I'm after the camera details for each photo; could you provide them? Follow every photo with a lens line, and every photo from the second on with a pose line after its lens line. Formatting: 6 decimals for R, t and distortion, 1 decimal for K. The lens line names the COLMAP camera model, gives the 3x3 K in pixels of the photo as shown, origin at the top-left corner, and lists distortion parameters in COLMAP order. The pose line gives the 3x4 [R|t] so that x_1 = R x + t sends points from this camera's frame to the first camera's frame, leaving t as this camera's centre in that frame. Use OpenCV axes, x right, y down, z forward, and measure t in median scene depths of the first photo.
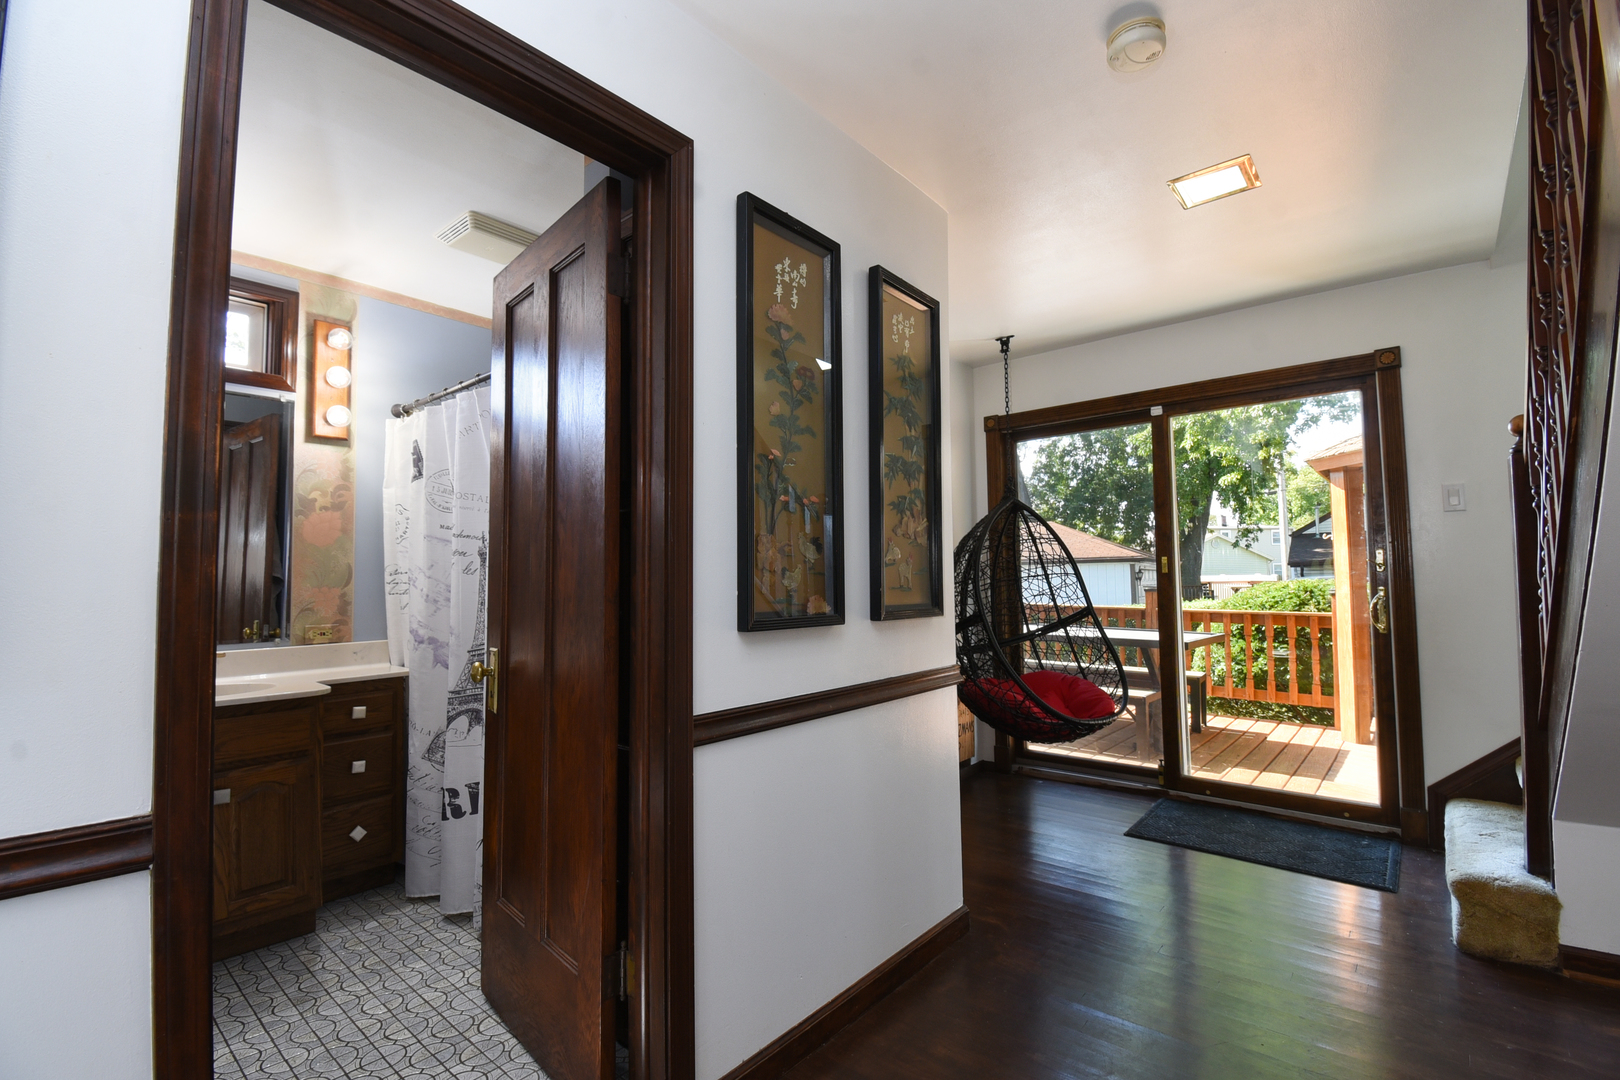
lens RADIAL K [[718.6, 0, 805.3], [0, 718.6, 540.7], [0, 0, 1]] dist [0.014003, -0.021325]
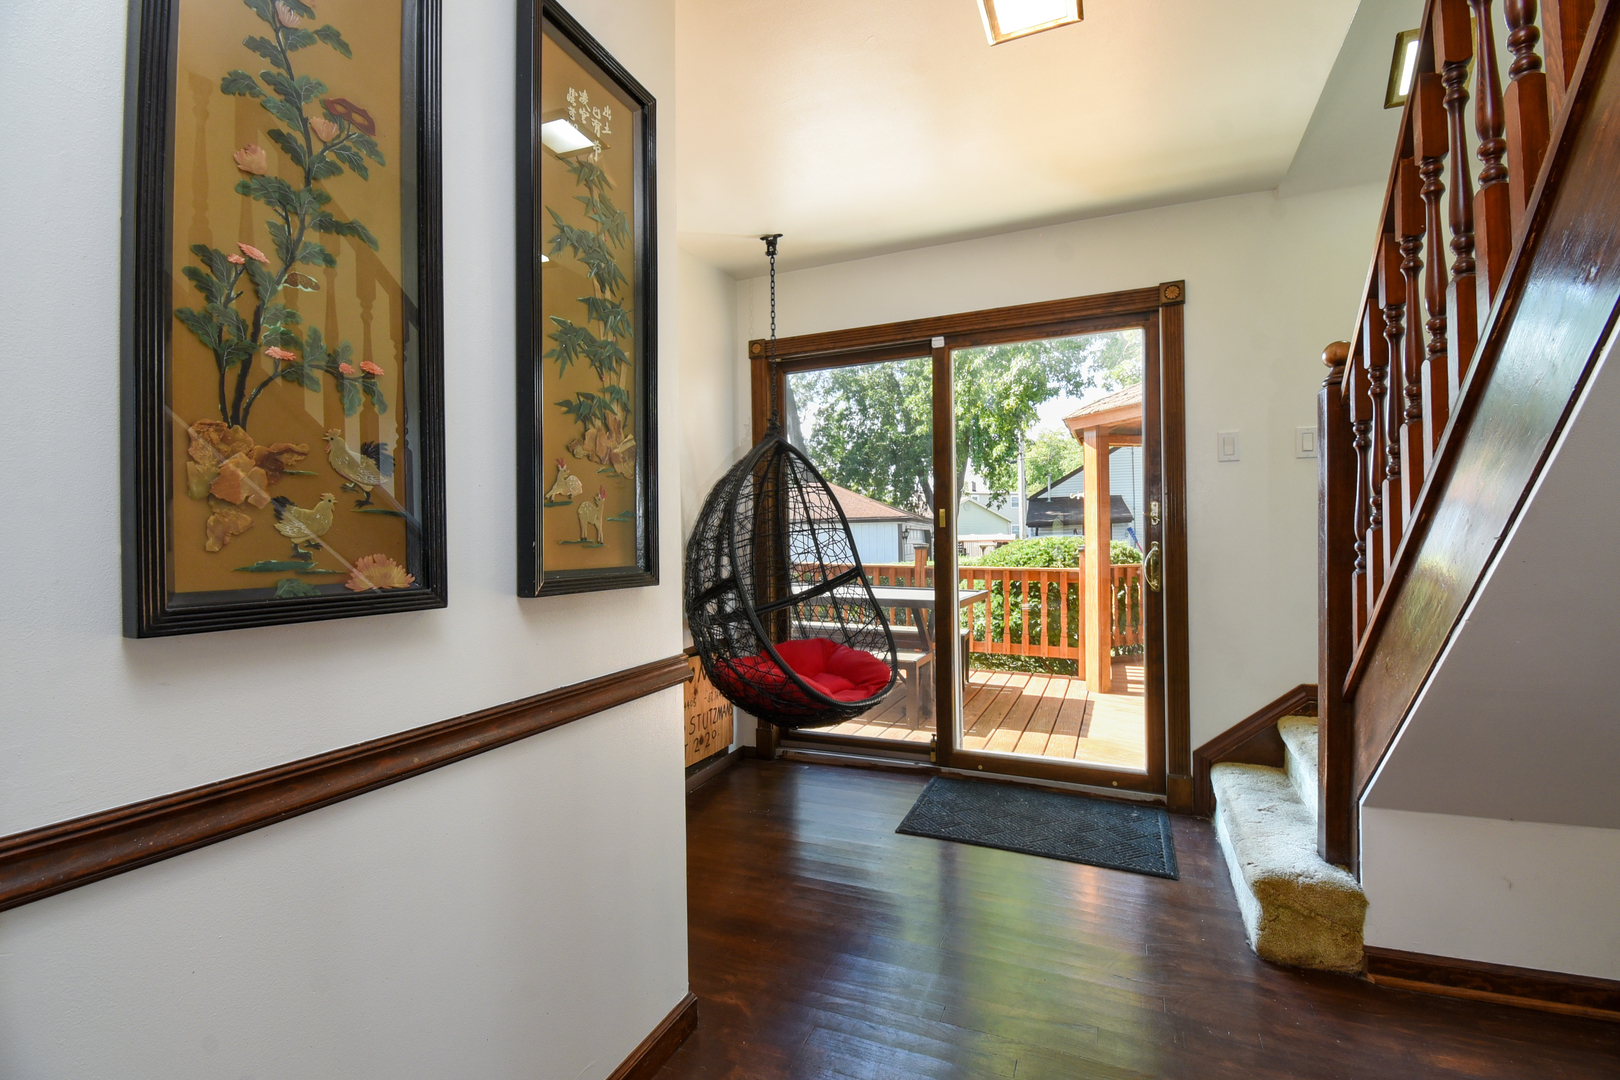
lens RADIAL K [[718.6, 0, 805.3], [0, 718.6, 540.7], [0, 0, 1]] dist [0.014003, -0.021325]
pose [[0.956075, -0.001988, 0.293115, 0.098070], [-0.014345, 0.998462, 0.053562, 0.020872], [-0.292771, -0.055414, 0.954576, 0.255449]]
